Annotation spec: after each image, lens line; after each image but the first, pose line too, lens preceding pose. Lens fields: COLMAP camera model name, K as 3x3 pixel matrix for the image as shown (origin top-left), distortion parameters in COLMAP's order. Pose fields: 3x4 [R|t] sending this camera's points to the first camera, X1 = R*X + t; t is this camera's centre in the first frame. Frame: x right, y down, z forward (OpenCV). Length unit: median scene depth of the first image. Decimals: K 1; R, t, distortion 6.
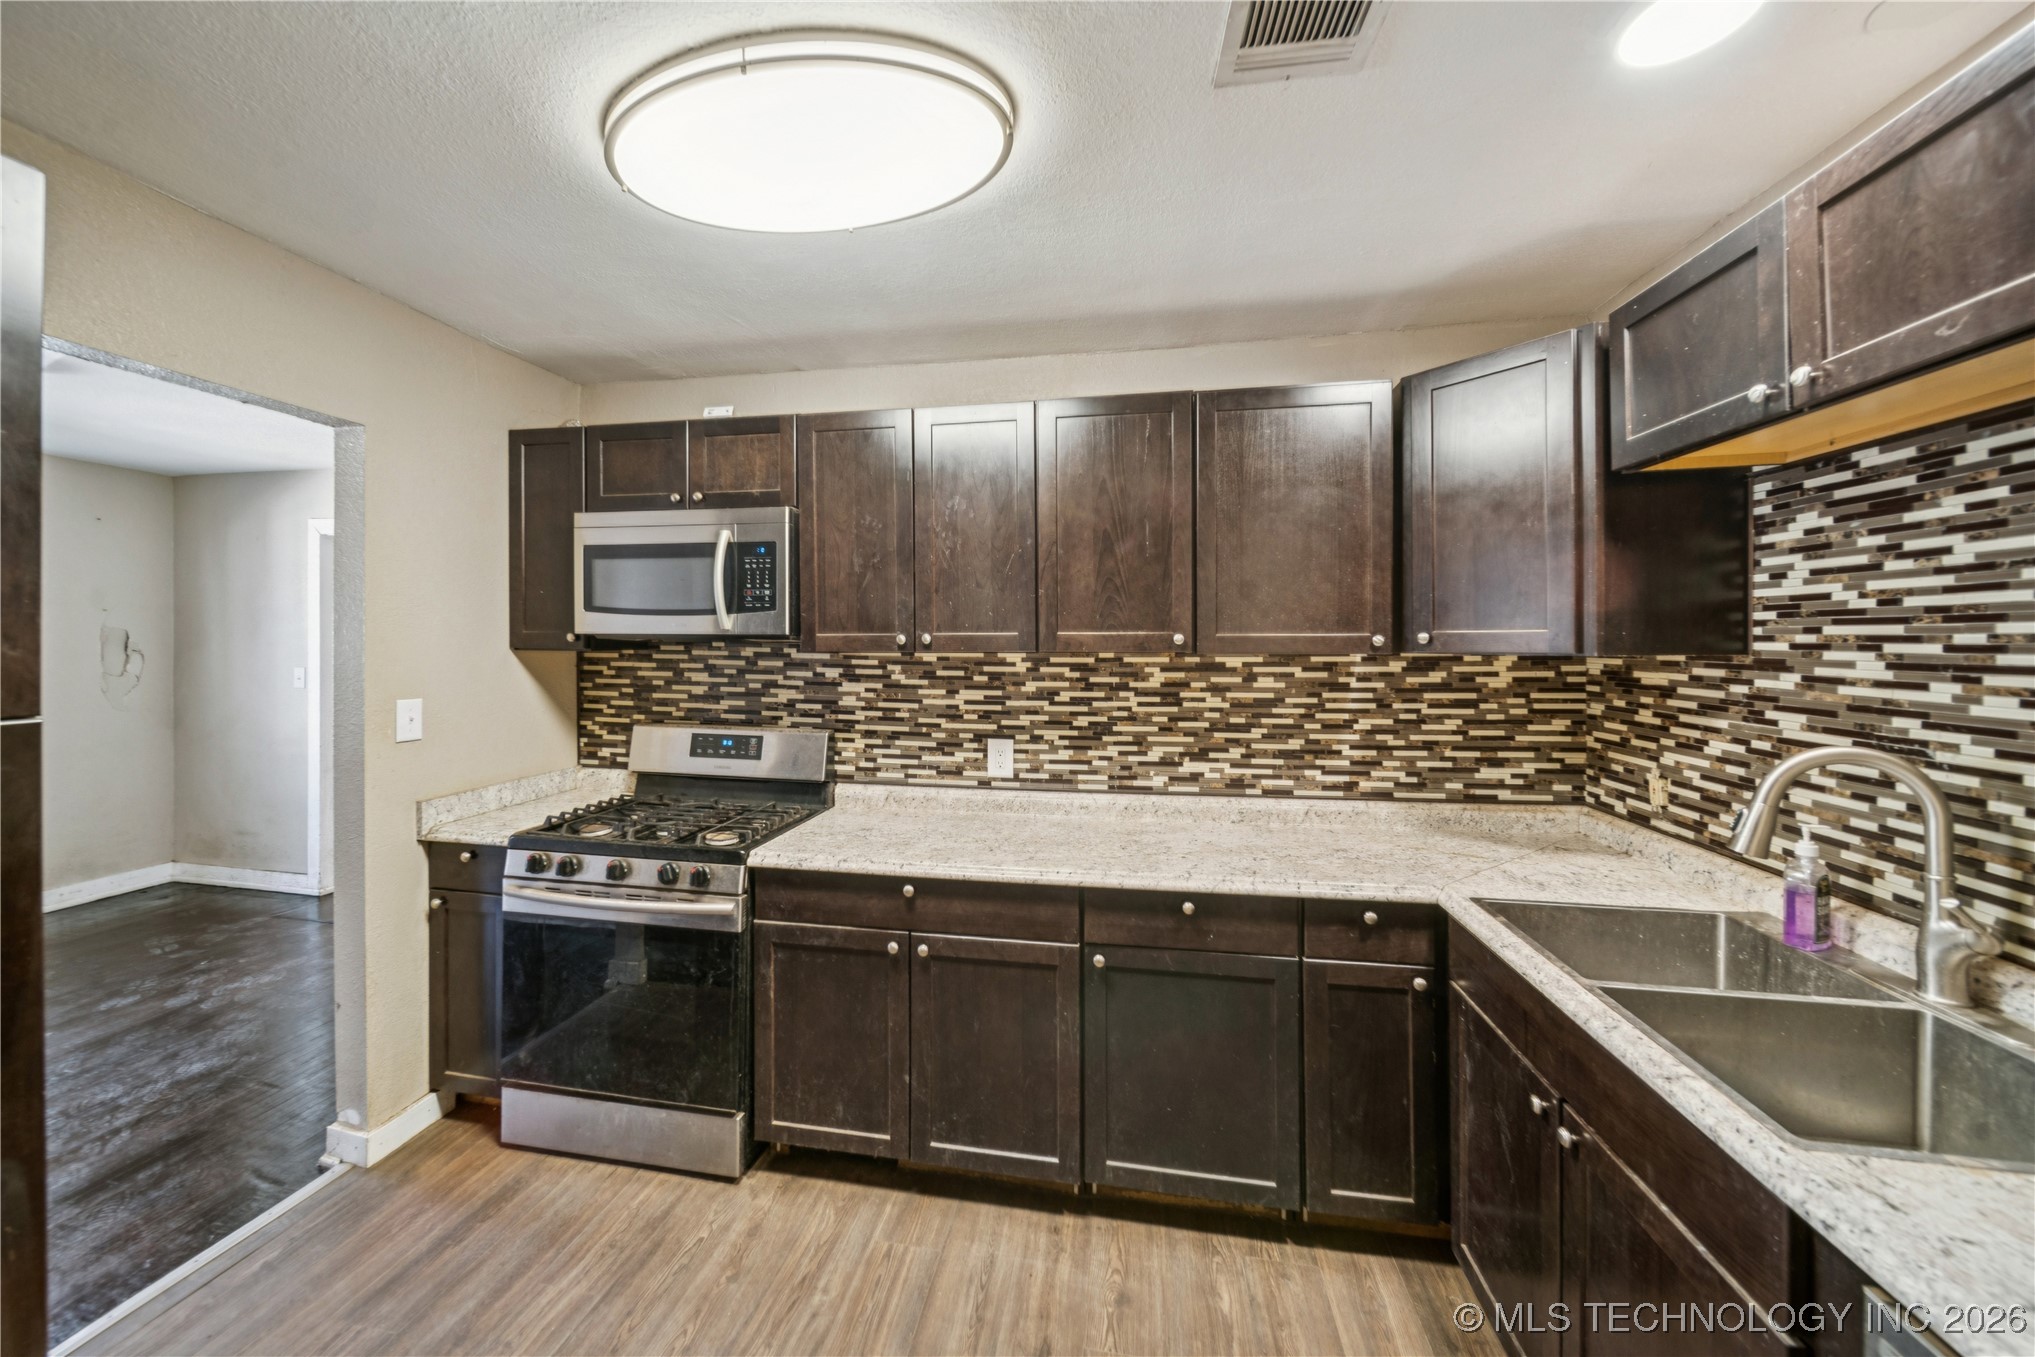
lens RADIAL K [[738.0, 0, 995.5], [0, 738.0, 640.5], [0, 0, 1]] dist [-0.001086, -0.002295]
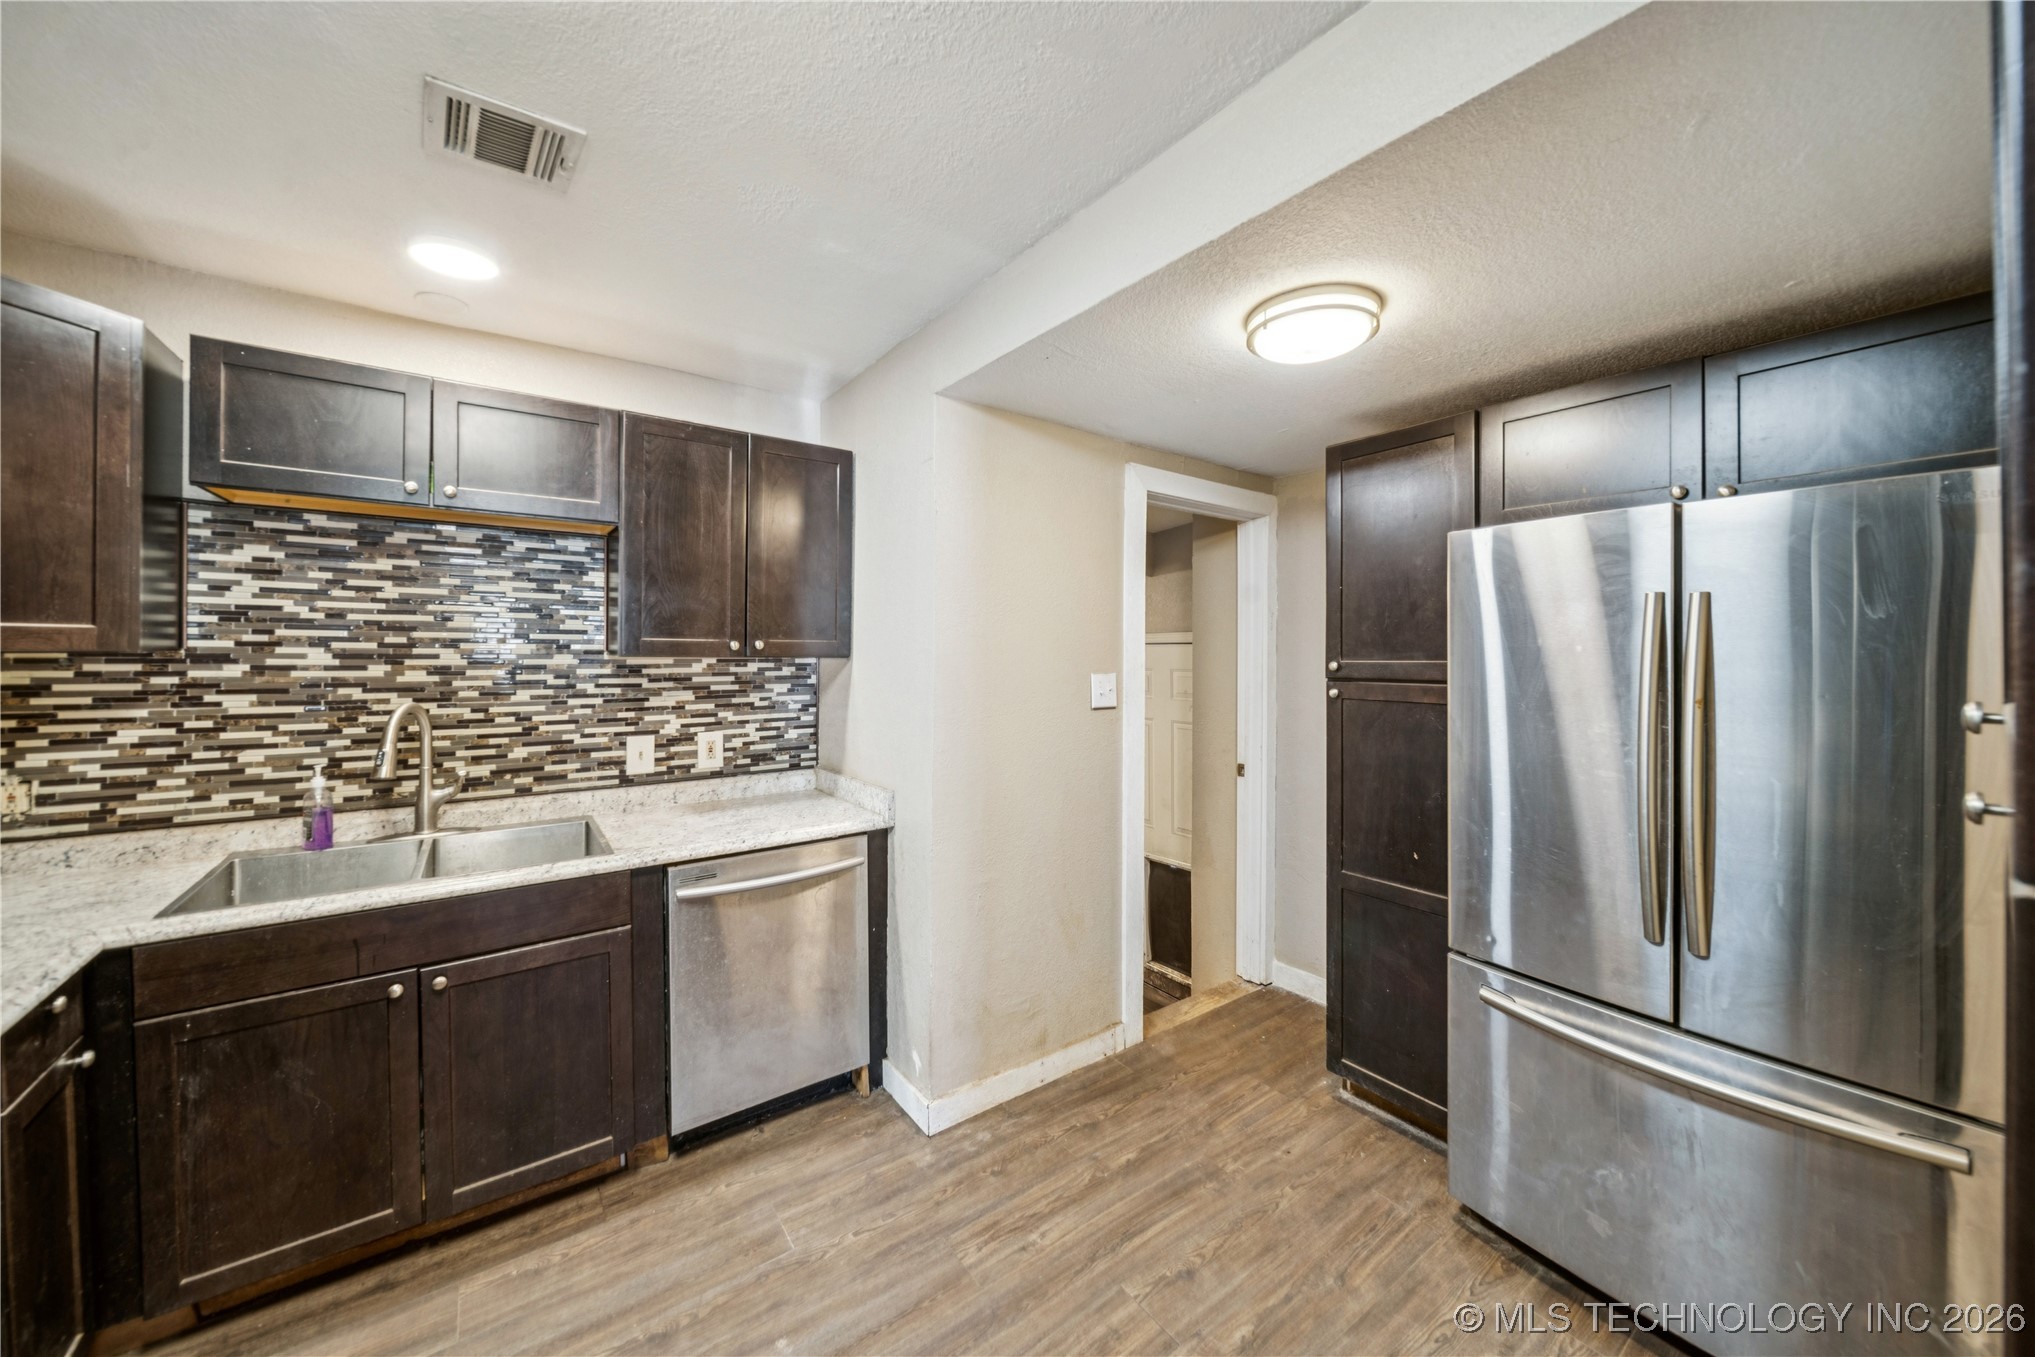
lens RADIAL K [[722.3, 0, 1000.9], [0, 722.3, 656.0], [0, 0, 1]] dist [-0.001130, -0.002130]
pose [[-0.721024, -0.010840, 0.692825, -0.582564], [-0.007881, 0.999941, 0.007444, 0.007209], [-0.692865, -0.000093, -0.721067, 0.732602]]
